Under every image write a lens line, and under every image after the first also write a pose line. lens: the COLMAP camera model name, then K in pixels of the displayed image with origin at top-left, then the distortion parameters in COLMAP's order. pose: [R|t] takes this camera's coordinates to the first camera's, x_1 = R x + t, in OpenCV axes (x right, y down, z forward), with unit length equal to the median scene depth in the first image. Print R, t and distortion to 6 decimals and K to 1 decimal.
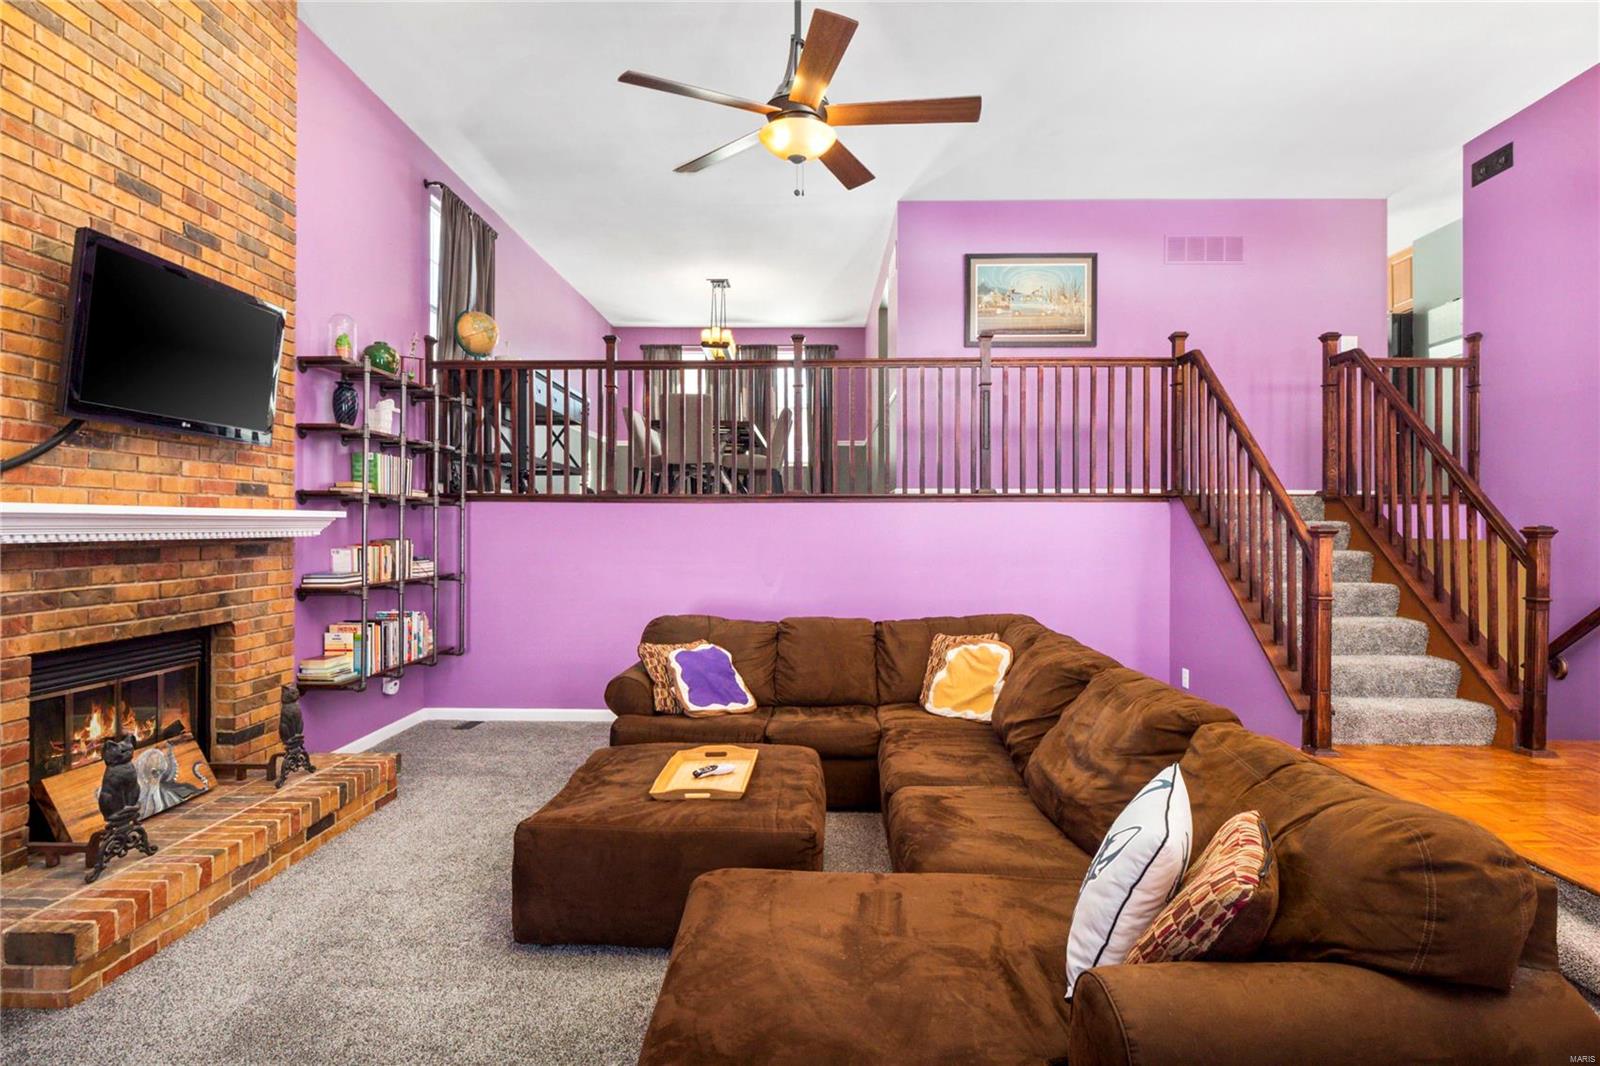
lens RADIAL K [[825.7, 0, 805.9], [0, 825.7, 528.6], [0, 0, 1]] dist [0.004702, 0.000660]
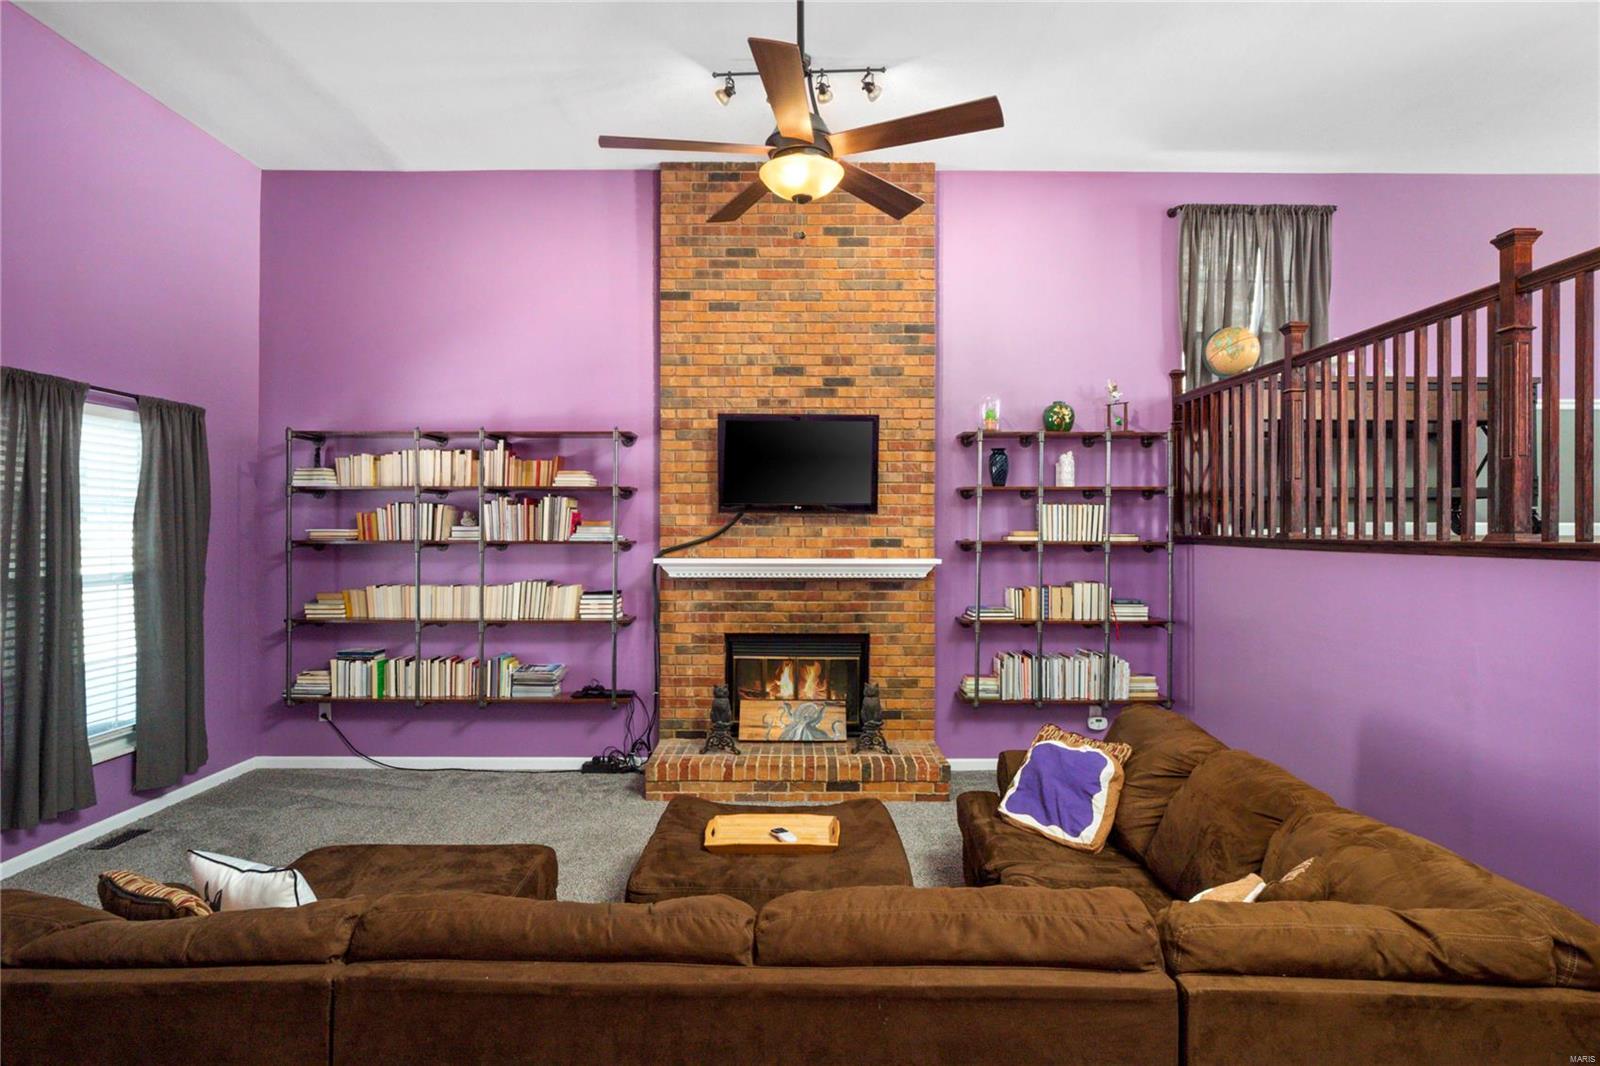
lens RADIAL K [[825.7, 0, 807.0], [0, 825.7, 529.7], [0, 0, 1]] dist [0.004702, 0.000660]
pose [[0.015236, -0.002654, -0.999880, 0.813438], [-0.008028, 0.999964, -0.002777, -0.070696], [0.999852, 0.008069, 0.015214, 0.921525]]
